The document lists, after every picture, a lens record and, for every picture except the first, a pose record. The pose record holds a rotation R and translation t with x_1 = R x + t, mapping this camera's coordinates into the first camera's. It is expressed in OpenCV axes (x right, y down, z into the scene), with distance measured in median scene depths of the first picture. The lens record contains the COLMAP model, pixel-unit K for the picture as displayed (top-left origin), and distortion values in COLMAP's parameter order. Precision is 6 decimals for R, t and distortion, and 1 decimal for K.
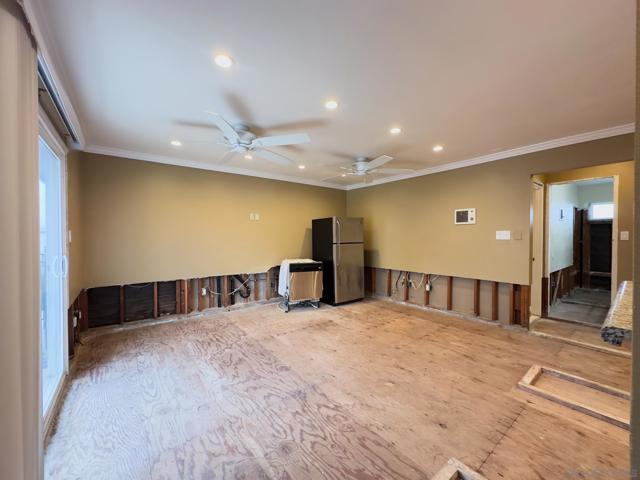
lens RADIAL K [[257.0, 0, 322.2], [0, 257.0, 239.5], [0, 0, 1]] dist [0.003486, -0.001131]
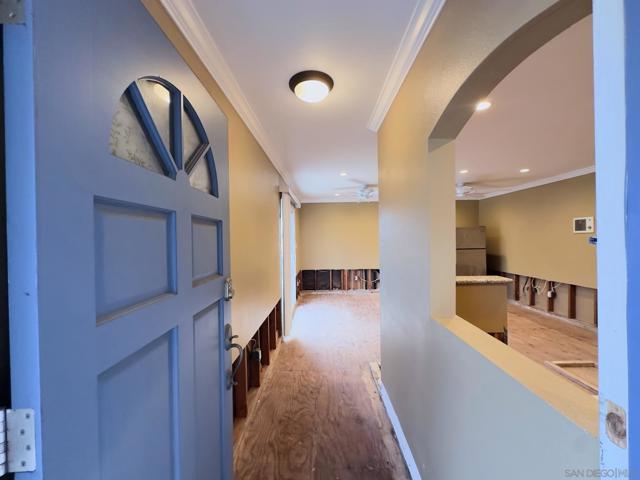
lens RADIAL K [[257.0, 0, 319.0], [0, 257.0, 240.2], [0, 0, 1]] dist [0.003486, -0.001131]
pose [[0.781622, -0.003285, -0.623743, 0.368460], [0.005410, 0.999984, 0.001513, -0.036676], [0.623729, -0.004557, 0.781628, -0.402697]]
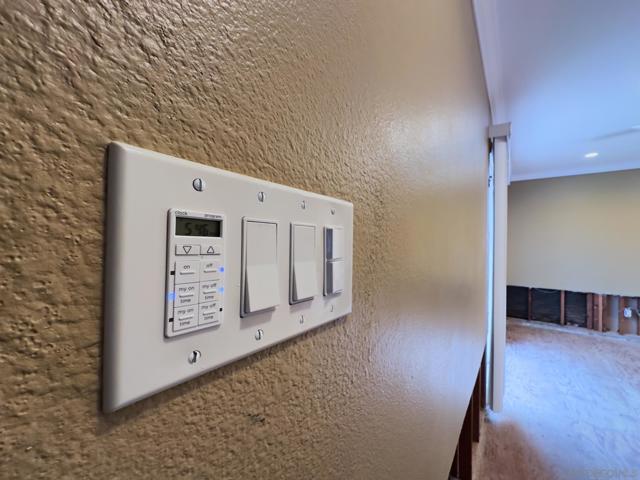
lens RADIAL K [[257.0, 0, 319.6], [0, 257.0, 242.7], [0, 0, 1]] dist [0.003486, -0.001131]
pose [[0.263359, 0.002186, -0.964695, 0.096894], [-0.023957, 0.999704, -0.004275, -0.001063], [0.964400, 0.024238, 0.263333, -0.221896]]
